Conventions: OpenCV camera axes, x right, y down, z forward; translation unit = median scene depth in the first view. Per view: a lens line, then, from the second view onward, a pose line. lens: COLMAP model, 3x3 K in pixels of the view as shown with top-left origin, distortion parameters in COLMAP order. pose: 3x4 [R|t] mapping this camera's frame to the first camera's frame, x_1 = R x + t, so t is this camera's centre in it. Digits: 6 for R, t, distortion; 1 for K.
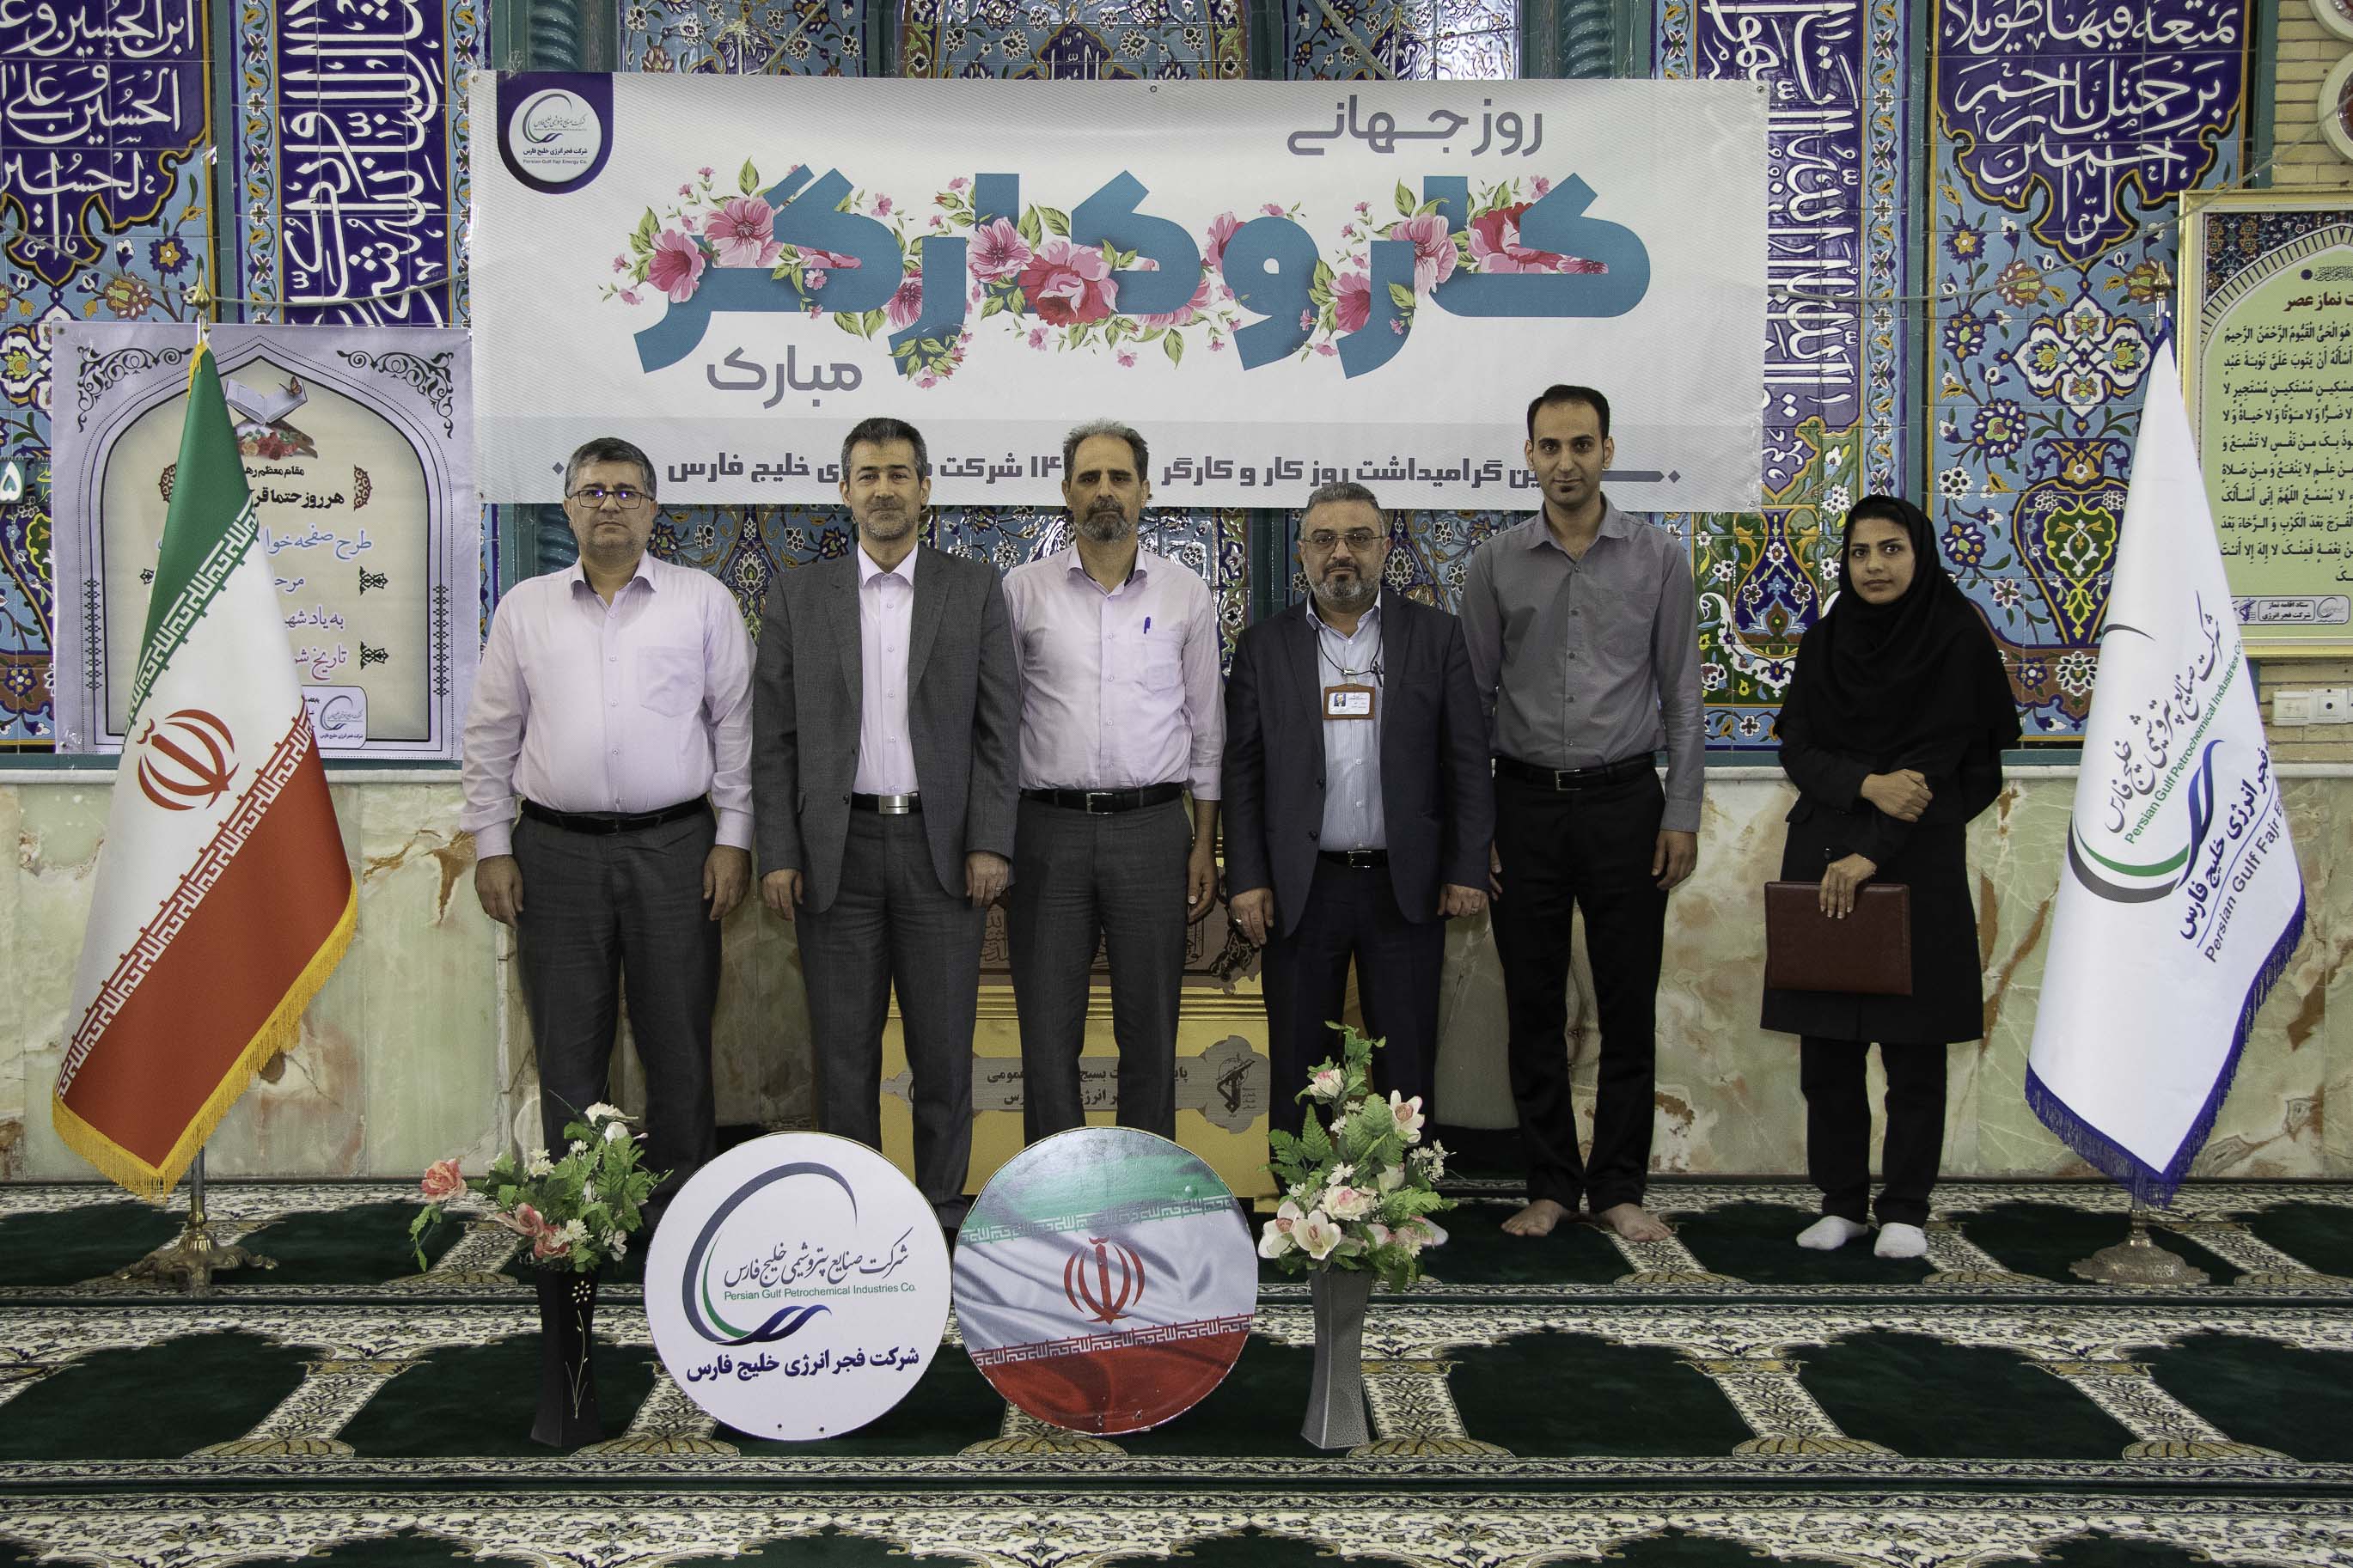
lens RADIAL K [[2973.6, 0, 1120.6], [0, 2973.6, 793.2], [0, 0, 1]] dist [-0.039487, 0.393178]
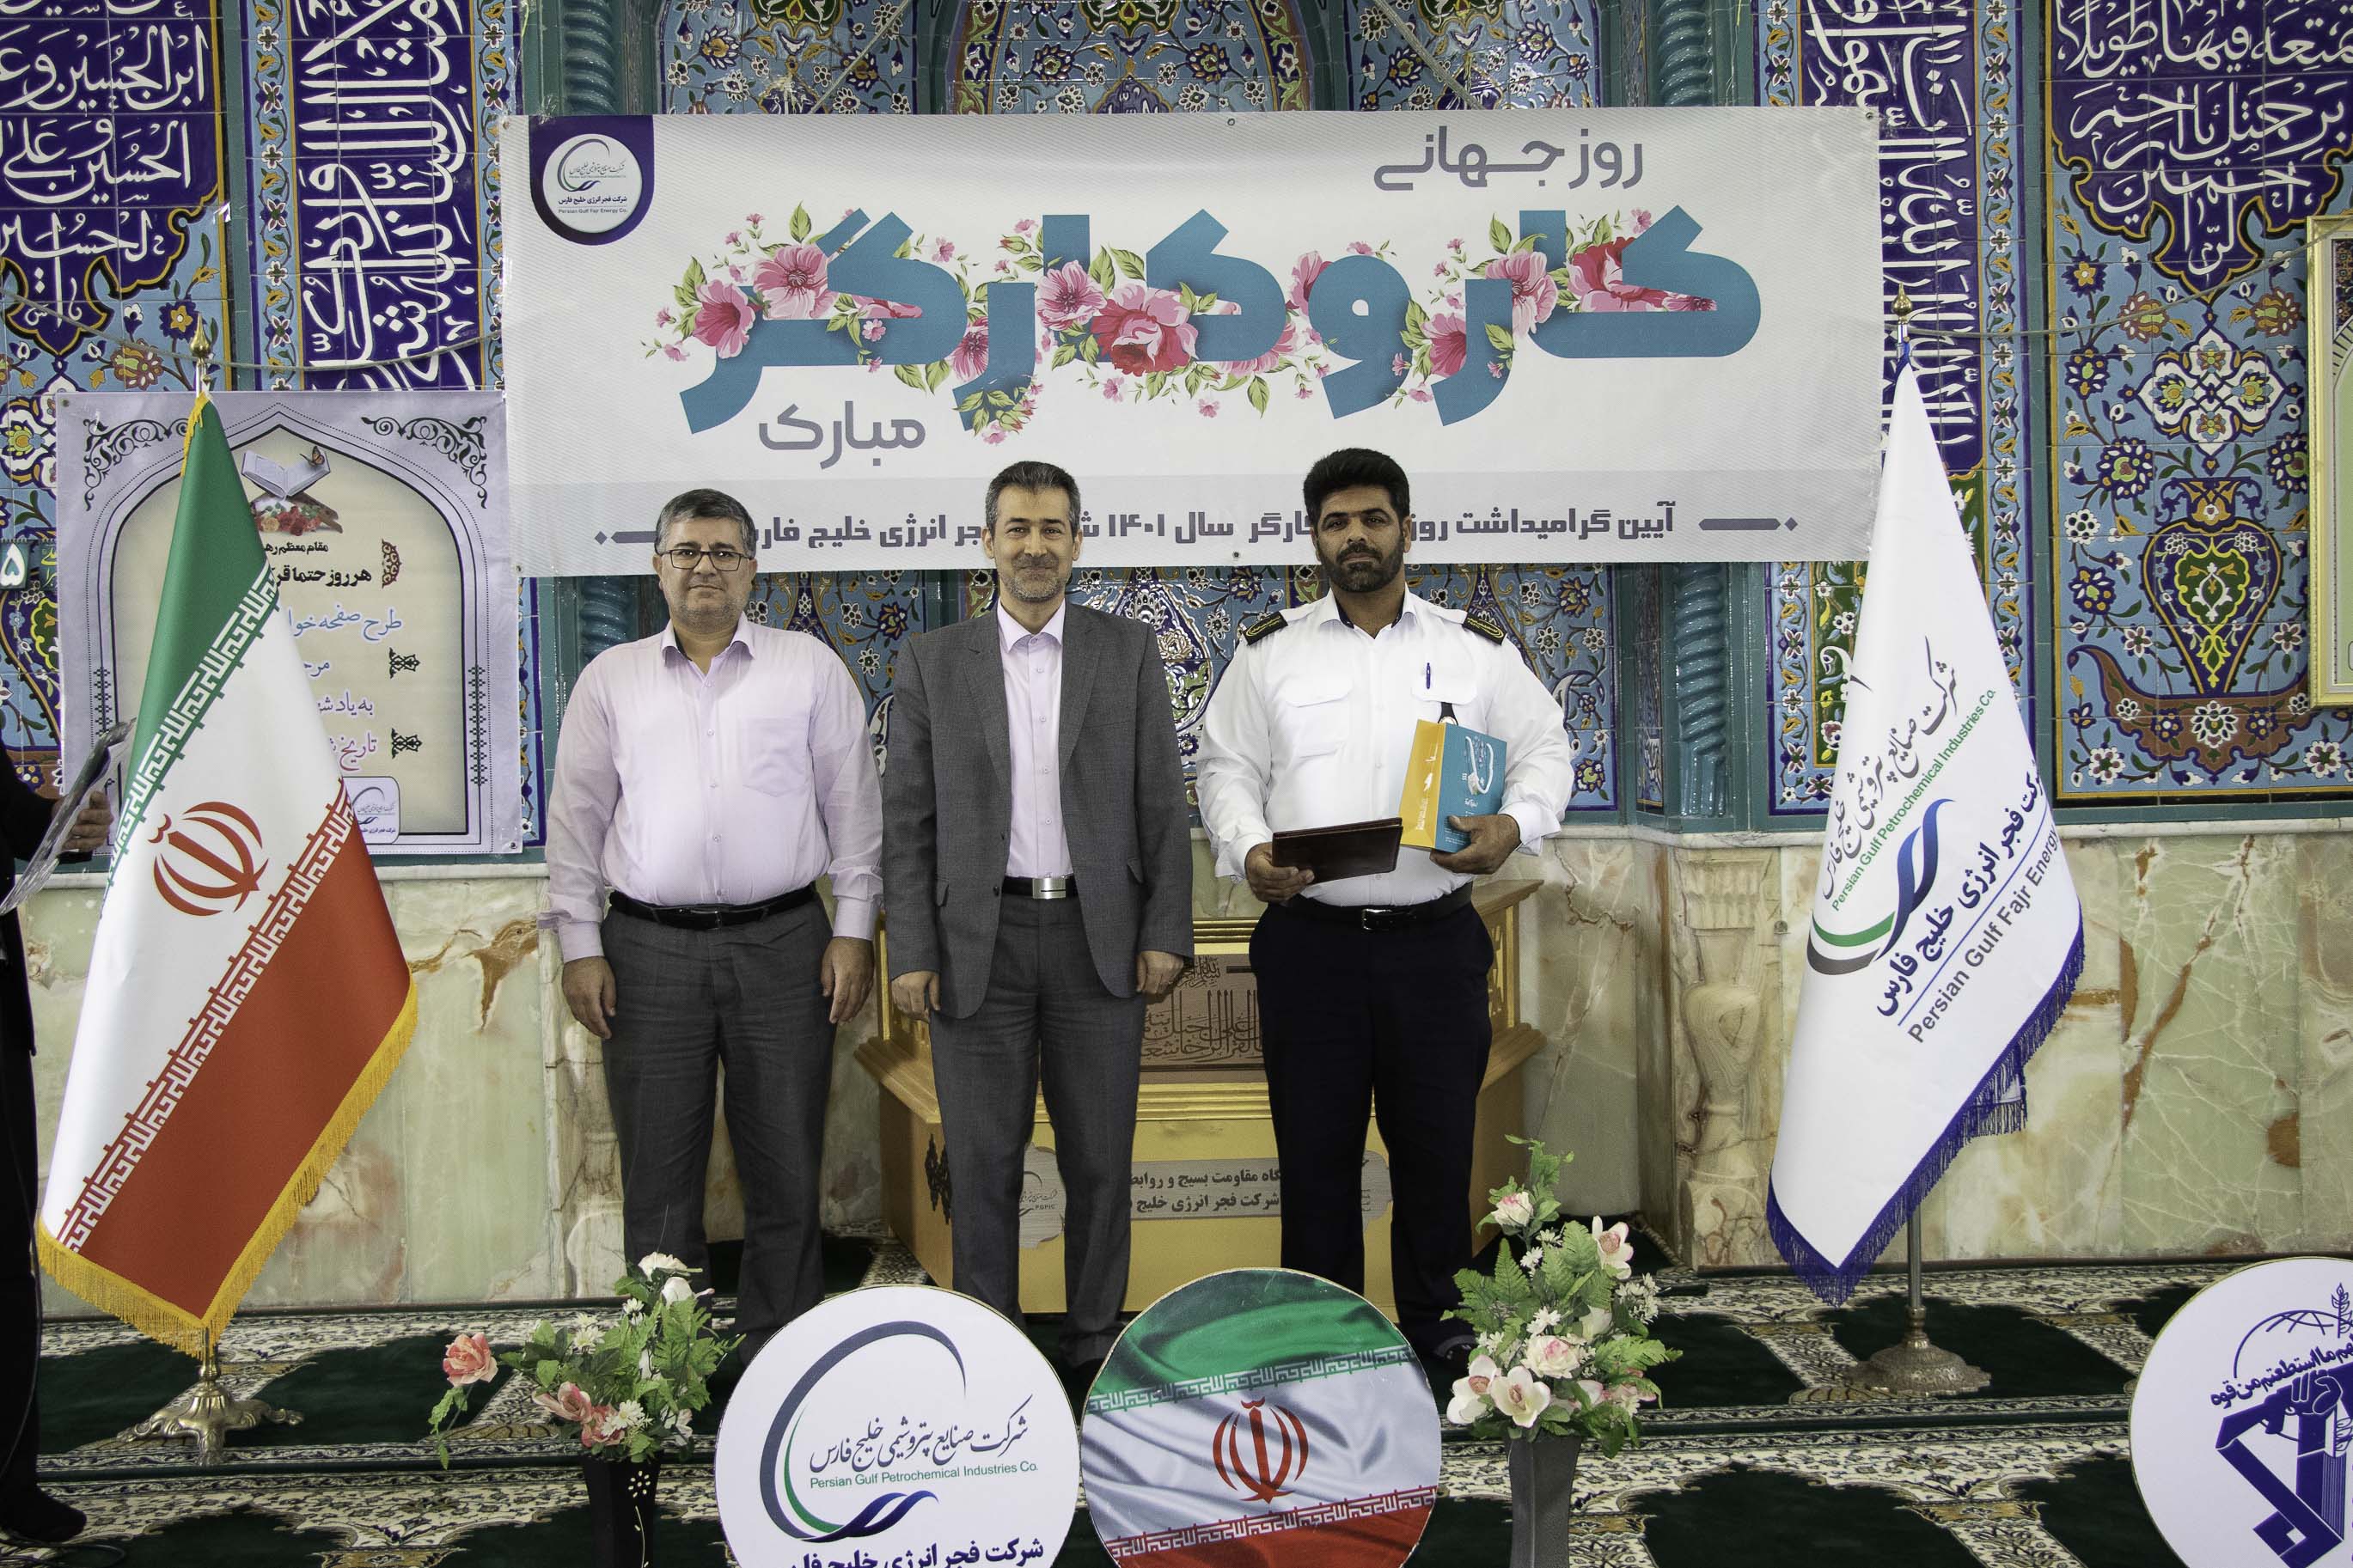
lens RADIAL K [[2568.4, 0, 1175.2], [0, 2568.4, 818.1], [0, 0, 1]] dist [-0.090652, 0.296178]
pose [[0.999398, -0.021992, 0.026835, -0.032859], [0.022544, 0.999537, -0.020453, -0.001106], [-0.026373, 0.021046, 0.999431, 0.196490]]
